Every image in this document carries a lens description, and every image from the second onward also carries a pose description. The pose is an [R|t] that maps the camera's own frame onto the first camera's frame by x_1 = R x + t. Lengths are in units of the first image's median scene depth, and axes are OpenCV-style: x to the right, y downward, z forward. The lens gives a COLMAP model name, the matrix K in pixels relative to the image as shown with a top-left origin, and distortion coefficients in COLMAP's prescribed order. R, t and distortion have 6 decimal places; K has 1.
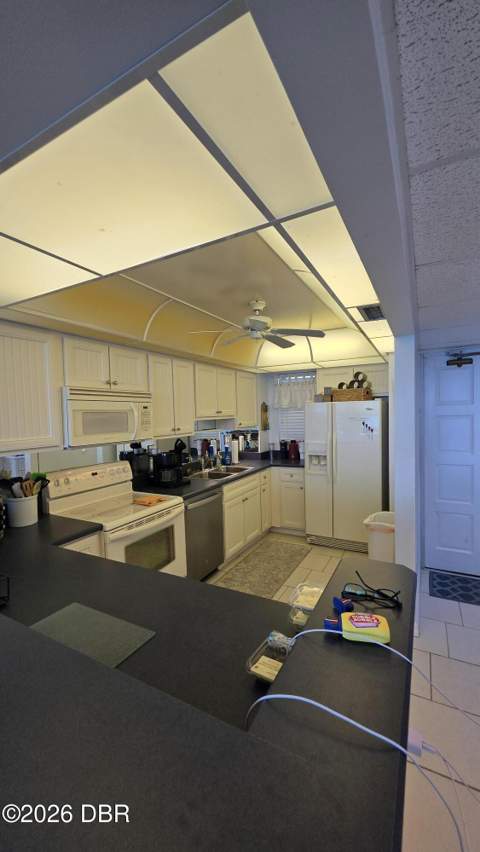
lens RADIAL K [[338.0, 0, 240.0], [0, 338.0, 426.0], [0, 0, 1]] dist [0.001939, 0.000138]
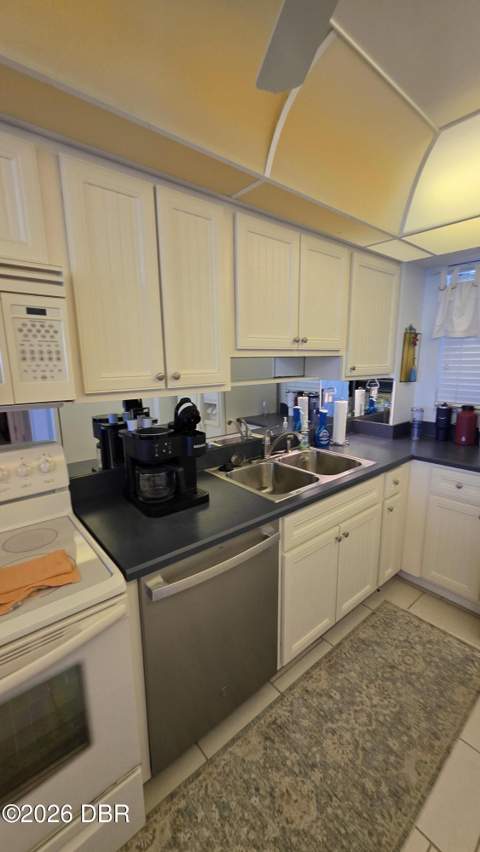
lens RADIAL K [[341.6, 0, 244.6], [0, 341.6, 427.2], [0, 0, 1]] dist [0.002610, 0.000337]
pose [[0.934344, 0.090416, -0.344711, 0.038989], [-0.030584, 0.984055, 0.175216, -0.004597], [0.355057, -0.153170, 0.922211, 0.573436]]
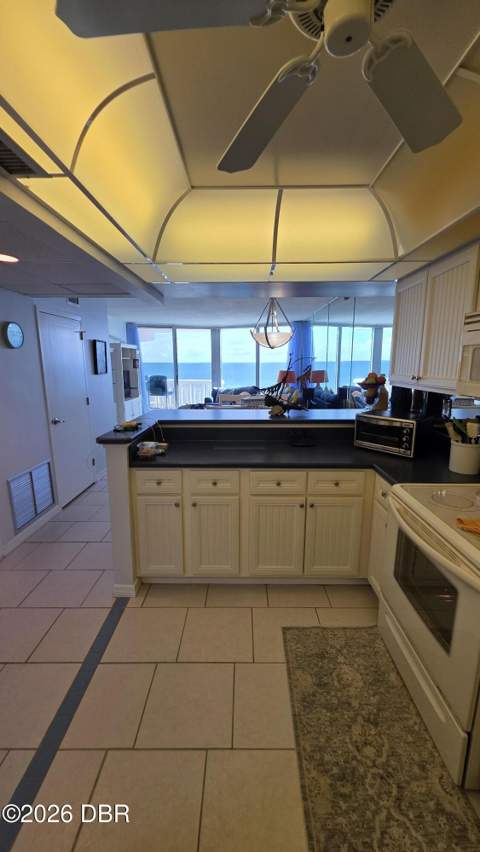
lens RADIAL K [[331.8, 0, 240.0], [0, 331.8, 426.0], [0, 0, 1]] dist [-0.000186, 0.000160]
pose [[-0.882122, 0.119543, -0.455600, 0.186818], [0.010562, 0.972035, 0.234598, -0.032322], [0.470903, 0.202132, -0.858716, 0.888864]]
